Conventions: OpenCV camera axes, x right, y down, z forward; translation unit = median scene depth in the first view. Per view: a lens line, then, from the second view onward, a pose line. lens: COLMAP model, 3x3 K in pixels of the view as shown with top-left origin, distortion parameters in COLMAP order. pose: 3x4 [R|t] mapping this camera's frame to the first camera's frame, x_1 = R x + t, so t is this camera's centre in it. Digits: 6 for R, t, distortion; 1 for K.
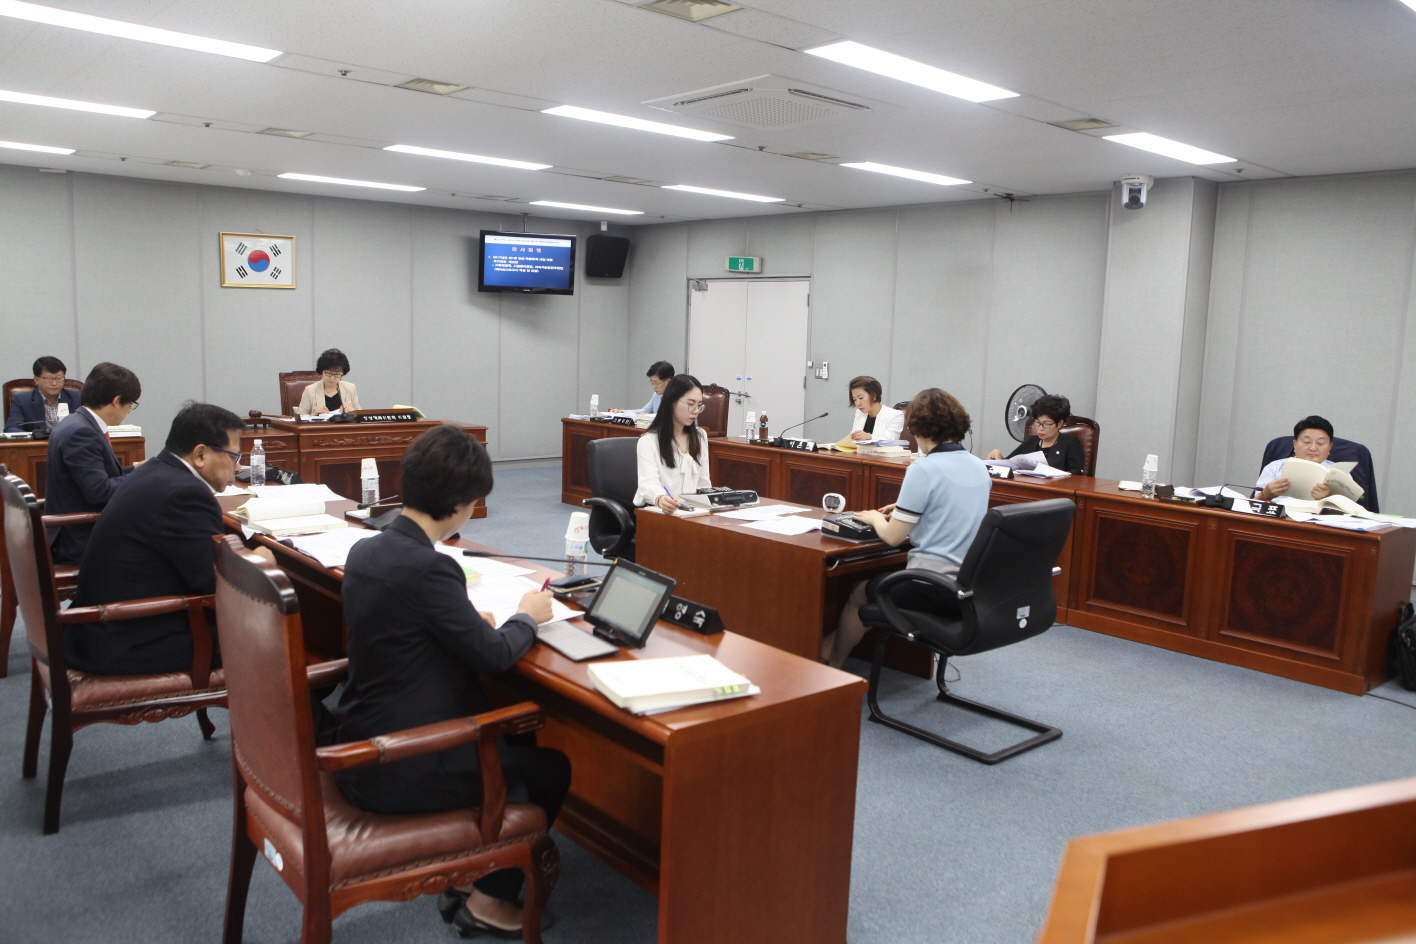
lens RADIAL K [[1100.9, 0, 708.0], [0, 1100.9, 472.0], [0, 0, 1]] dist [-0.011348, -0.003158]
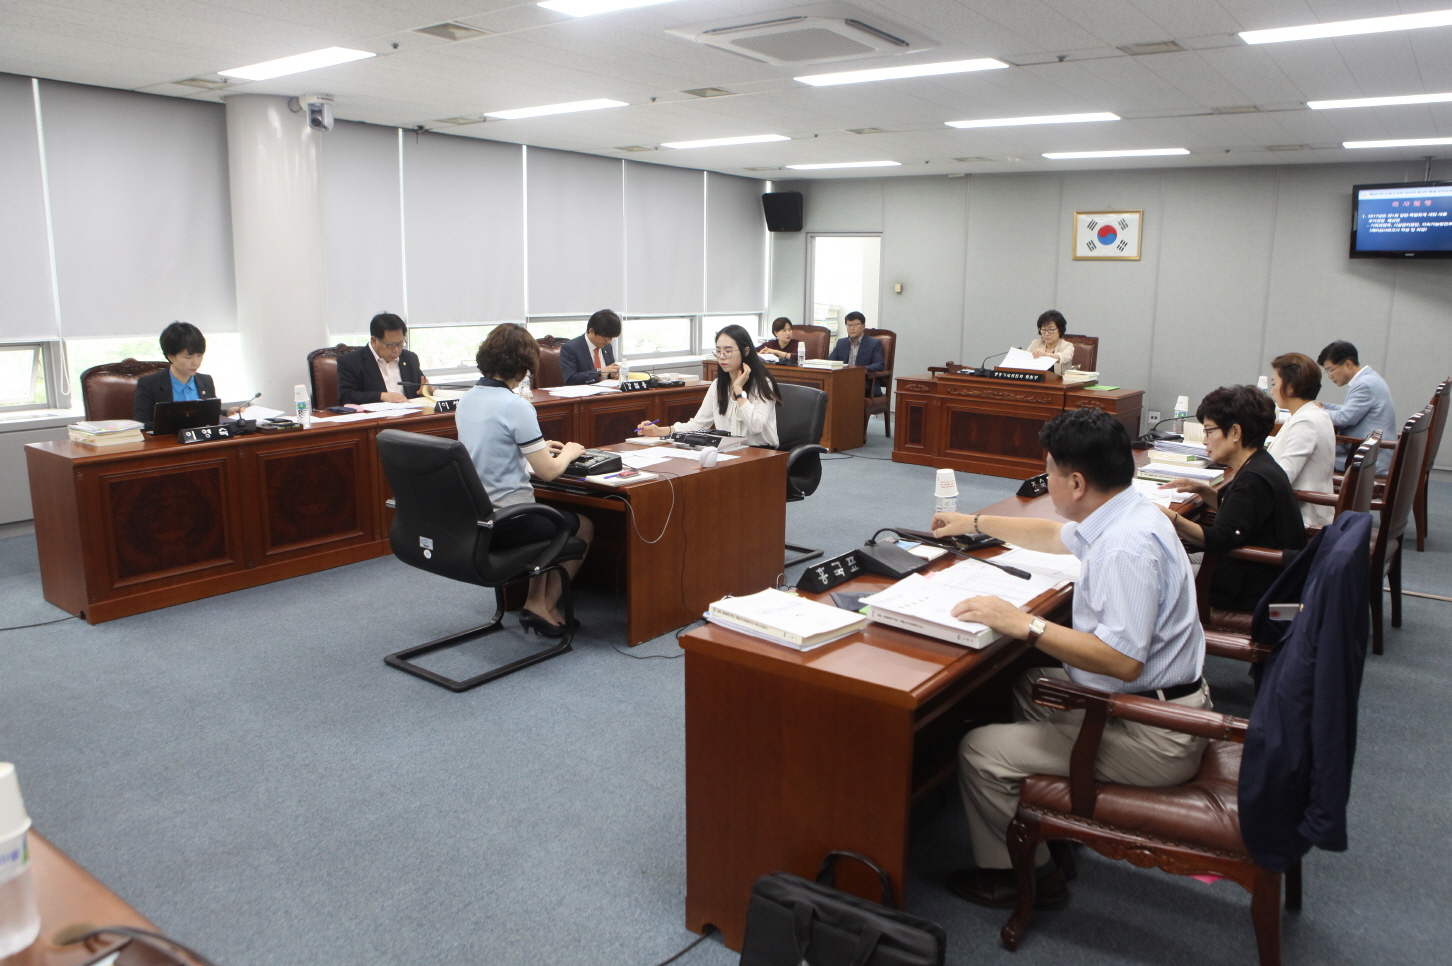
lens RADIAL K [[1024.8, 0, 727.2], [0, 1024.8, 451.0], [0, 0, 1]] dist [-0.065357, 0.003029]
pose [[0.211210, 0.142437, -0.967007, 0.512595], [-0.142319, 0.983263, 0.113747, -0.042177], [0.967024, 0.113599, 0.227947, 0.430946]]
